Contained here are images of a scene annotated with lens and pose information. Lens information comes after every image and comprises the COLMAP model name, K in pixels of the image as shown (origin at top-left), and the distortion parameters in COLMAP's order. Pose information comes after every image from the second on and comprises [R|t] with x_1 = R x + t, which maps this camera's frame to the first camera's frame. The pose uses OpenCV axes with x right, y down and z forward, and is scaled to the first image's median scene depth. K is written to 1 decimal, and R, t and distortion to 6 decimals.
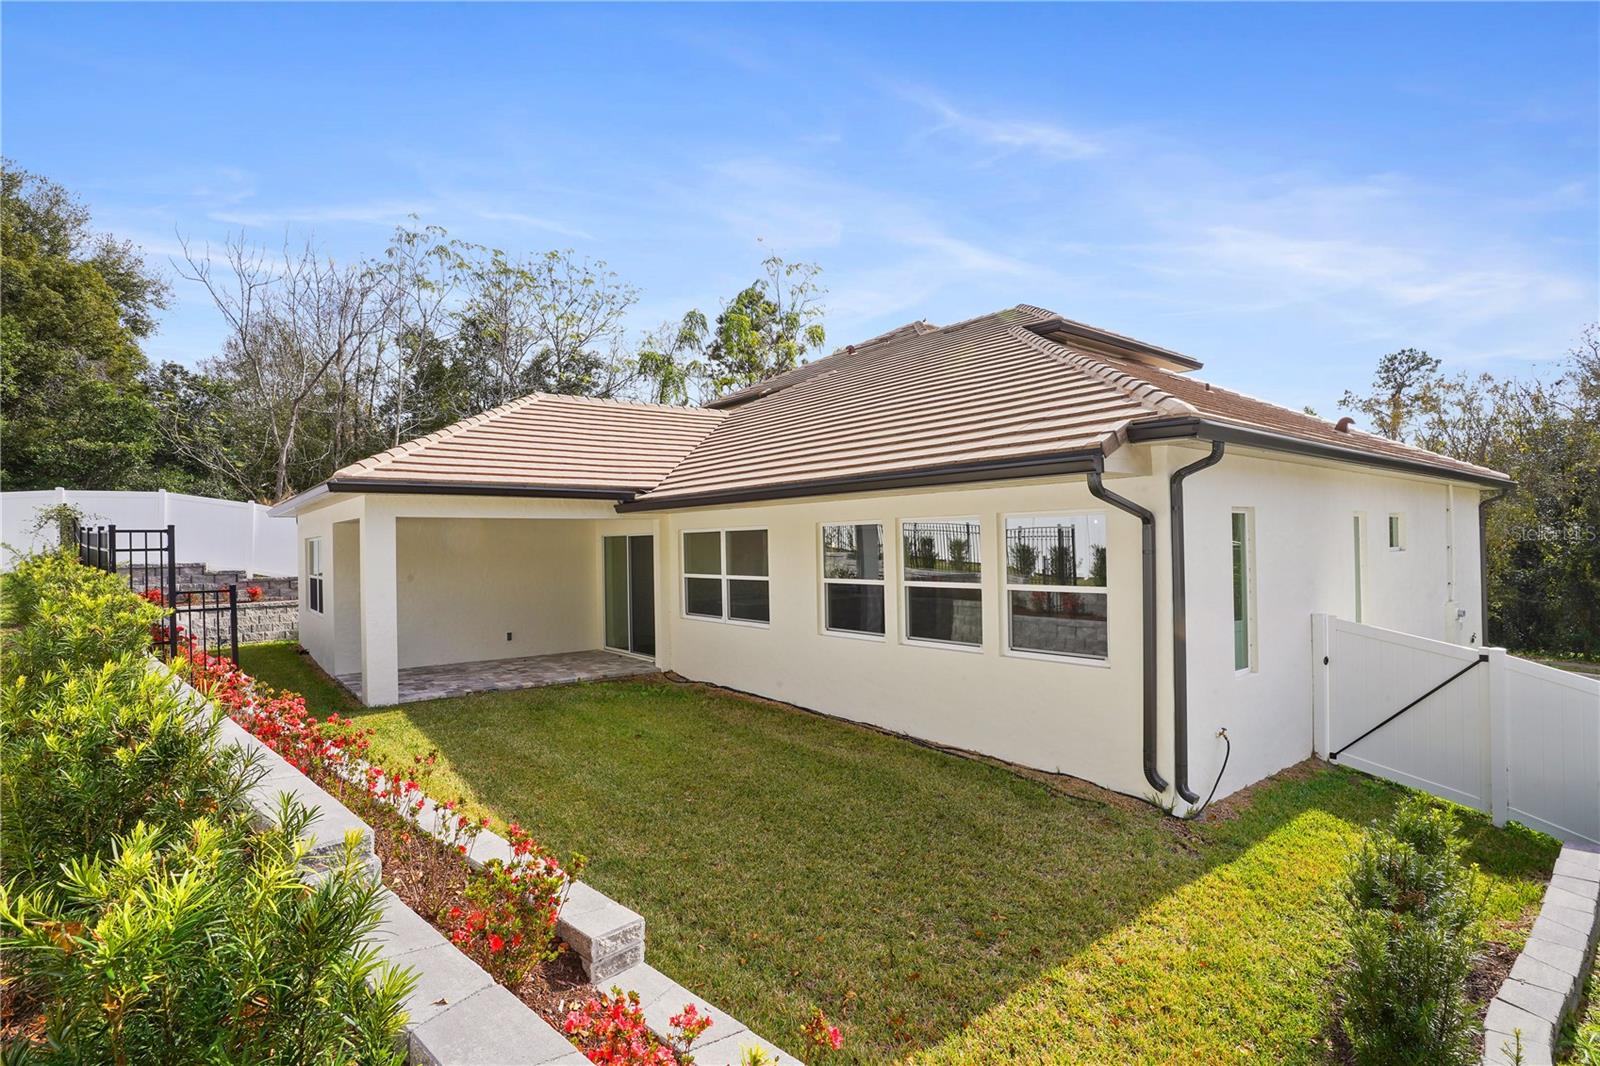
lens RADIAL K [[791.7, 0, 800.8], [0, 791.7, 528.0], [0, 0, 1]] dist [-0.081981, 0.039068]
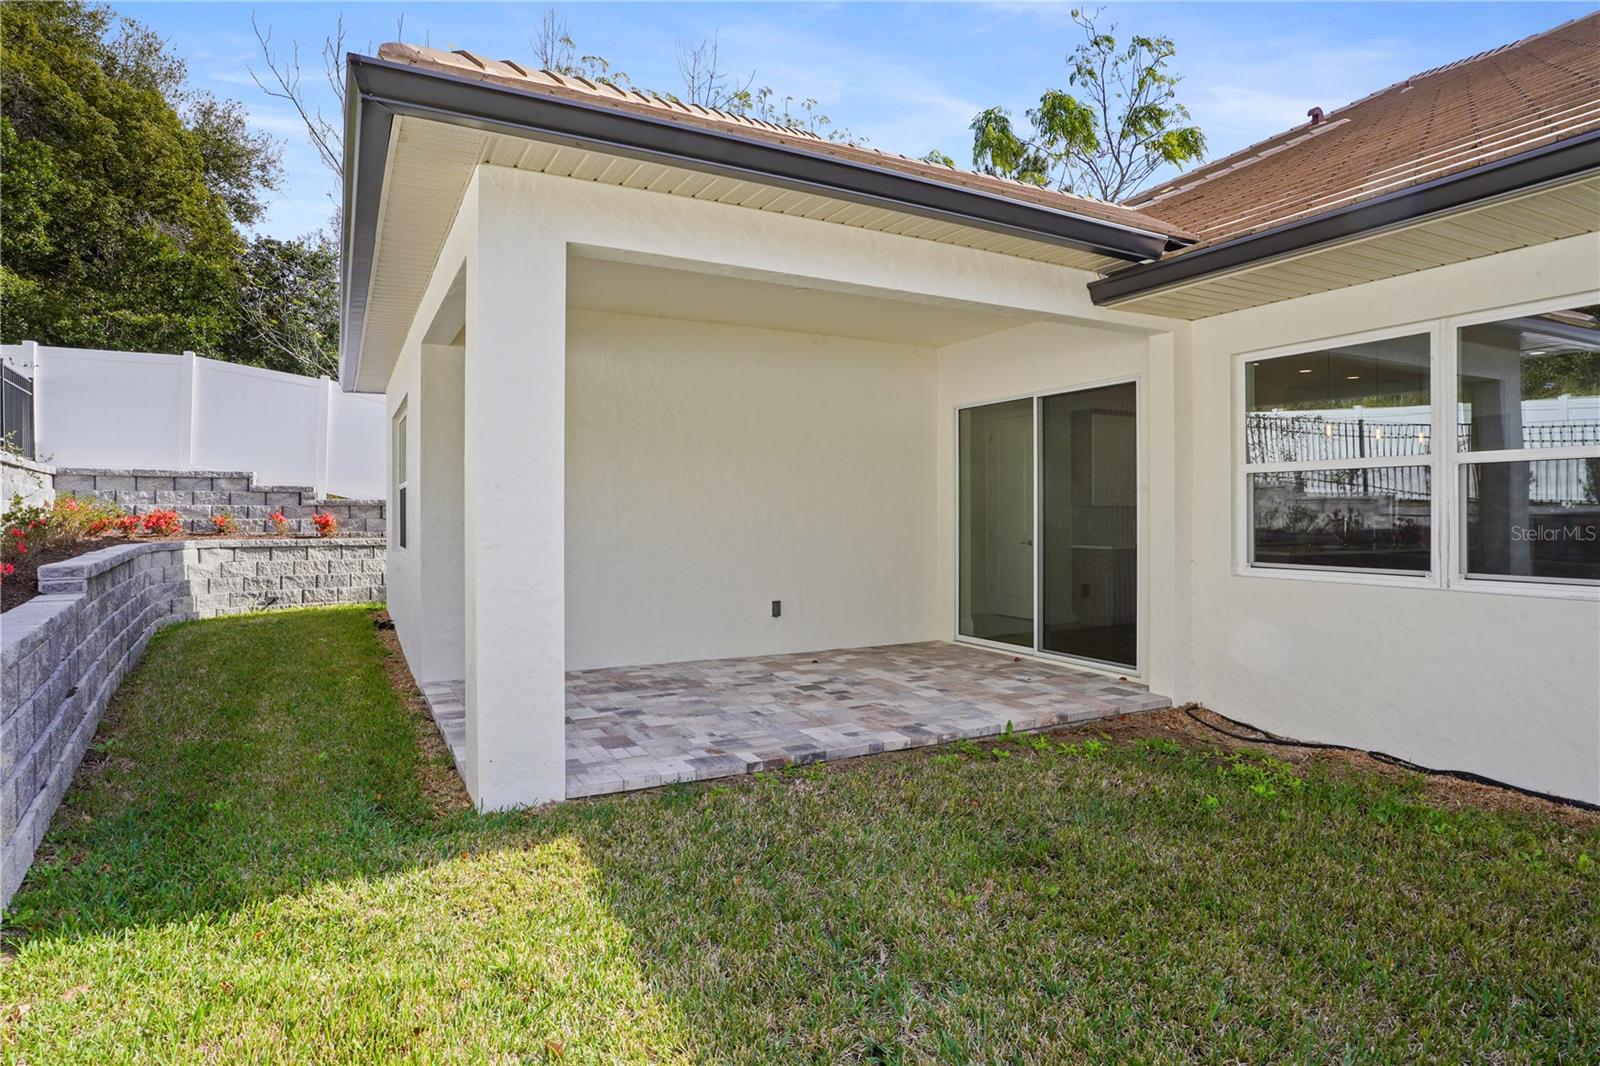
lens RADIAL K [[862.7, 0, 802.8], [0, 862.7, 510.3], [0, 0, 1]] dist [-0.075756, 0.055063]
pose [[0.983900, 0.018013, -0.177810, -0.218871], [-0.015510, 0.999760, 0.015457, 0.058297], [0.178046, -0.012450, 0.983943, 0.404765]]
